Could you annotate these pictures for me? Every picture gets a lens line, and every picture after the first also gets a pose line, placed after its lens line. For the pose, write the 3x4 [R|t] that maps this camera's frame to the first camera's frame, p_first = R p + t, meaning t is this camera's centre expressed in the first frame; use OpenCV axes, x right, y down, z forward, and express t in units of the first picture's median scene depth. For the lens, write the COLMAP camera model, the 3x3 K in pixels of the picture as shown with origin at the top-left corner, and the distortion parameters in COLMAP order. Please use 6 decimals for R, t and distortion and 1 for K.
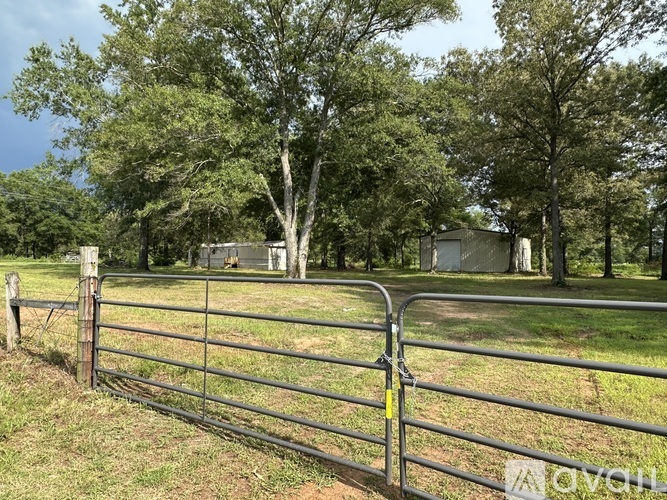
lens RADIAL K [[433.3, 0, 333.6], [0, 433.3, 251.7], [0, 0, 1]] dist [-0.005179, 0.004264]
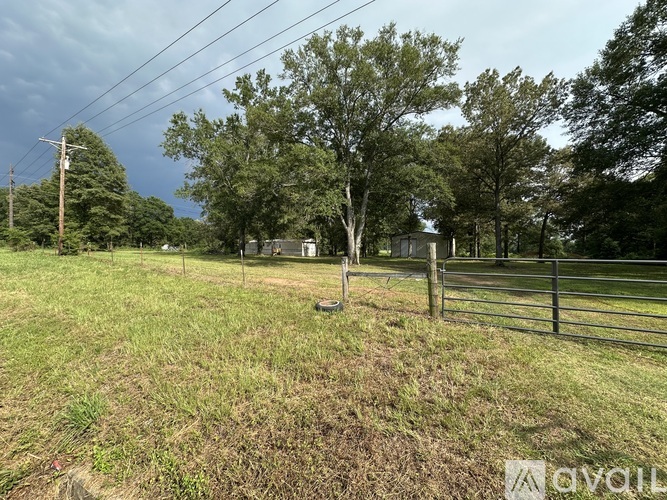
lens RADIAL K [[266.5, 0, 333.5], [0, 266.5, 249.2], [0, 0, 1]] dist [0.001765, -0.000031]
pose [[0.997755, 0.005221, 0.066770, -0.182687], [-0.006205, 0.999875, 0.014528, 0.000011], [-0.066686, -0.014909, 0.997663, -0.011410]]
